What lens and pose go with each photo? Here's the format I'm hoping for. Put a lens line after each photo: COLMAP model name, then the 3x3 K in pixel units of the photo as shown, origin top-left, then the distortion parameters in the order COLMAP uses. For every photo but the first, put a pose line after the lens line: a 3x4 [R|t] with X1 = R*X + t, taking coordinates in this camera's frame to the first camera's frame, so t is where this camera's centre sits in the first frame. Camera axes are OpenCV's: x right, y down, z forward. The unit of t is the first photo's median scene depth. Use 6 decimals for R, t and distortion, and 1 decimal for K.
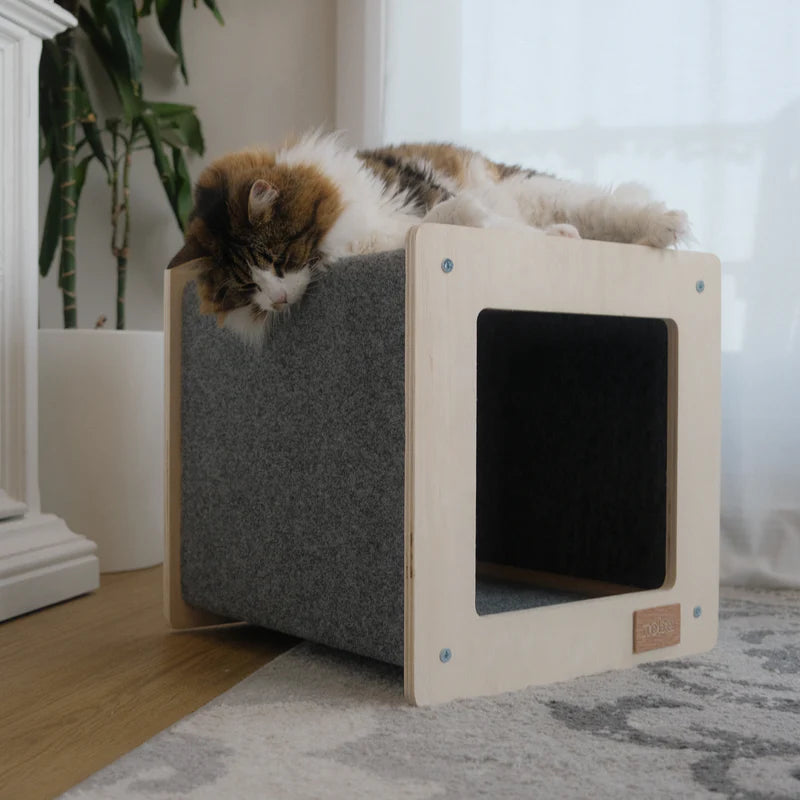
lens RADIAL K [[1253.0, 0, 380.7], [0, 1253.0, 389.5], [0, 0, 1]] dist [-0.037314, 0.074575]
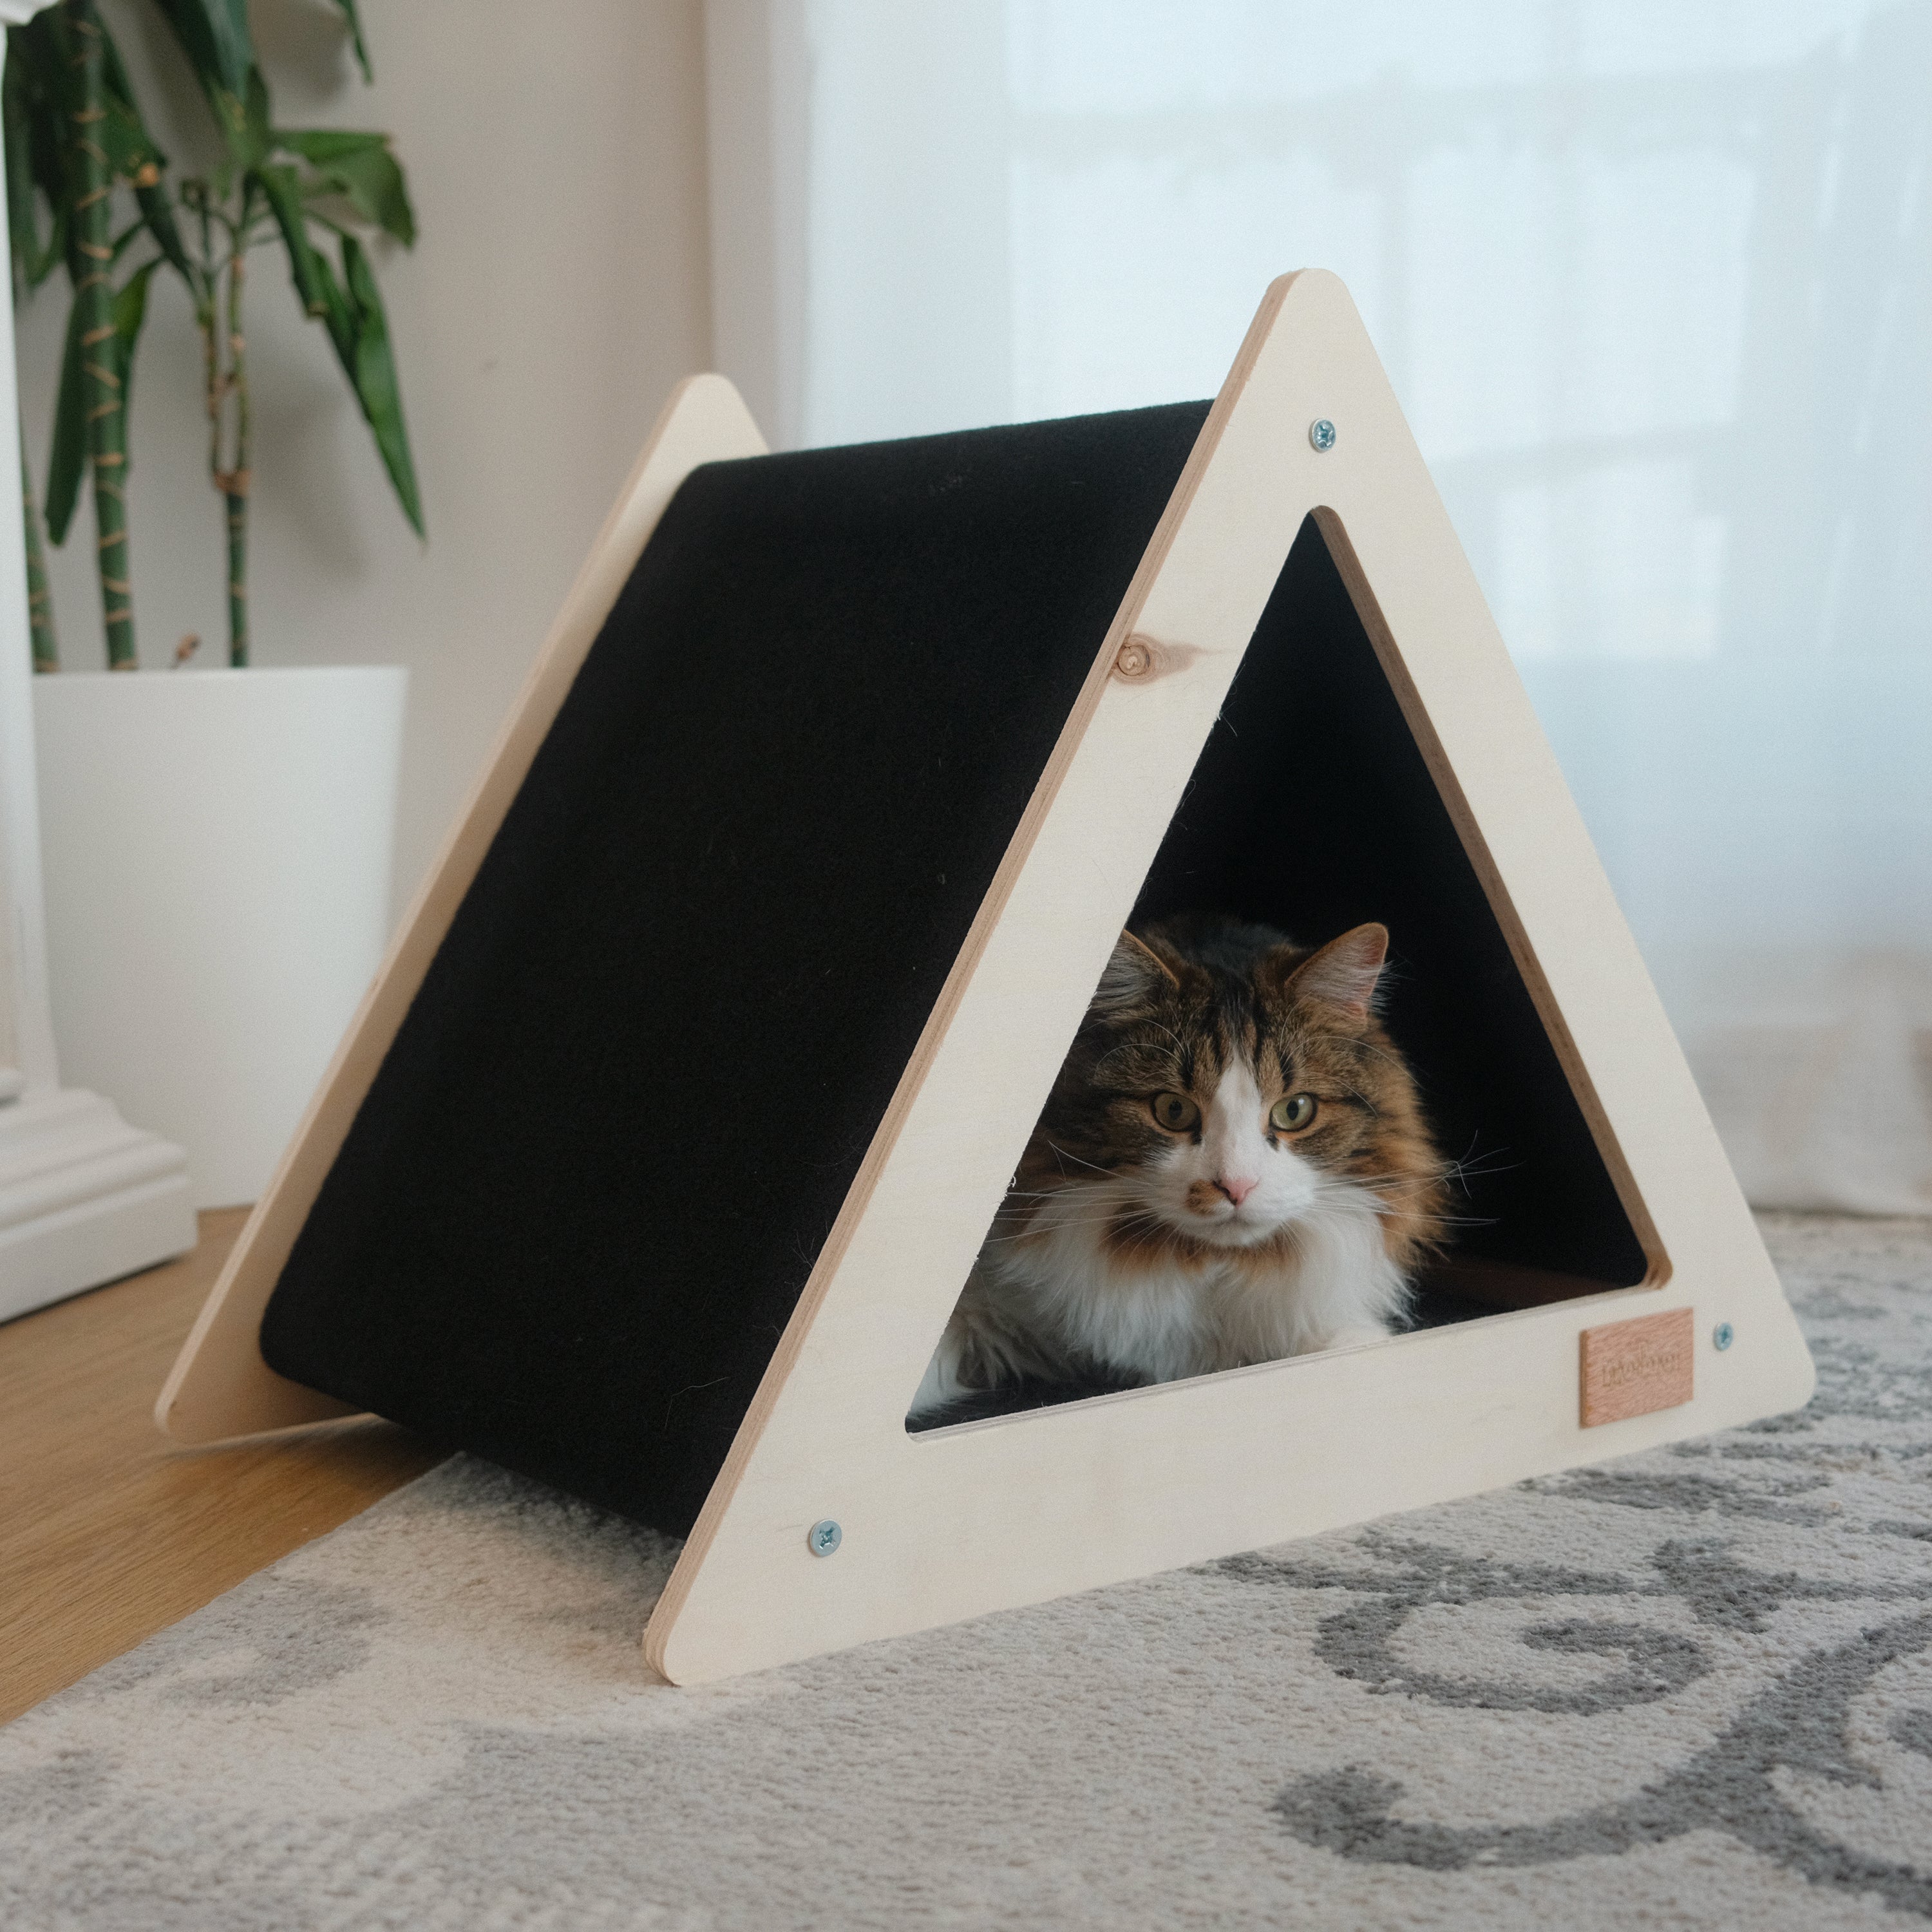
lens RADIAL K [[3026.0, 0, 919.4], [0, 3026.0, 940.7], [0, 0, 1]] dist [-0.037314, 0.074575]
pose [[0.999190, -0.029626, -0.027230, 0.095080], [0.031792, 0.996051, 0.082892, -0.047274], [0.024667, -0.083691, 0.996186, -0.110018]]
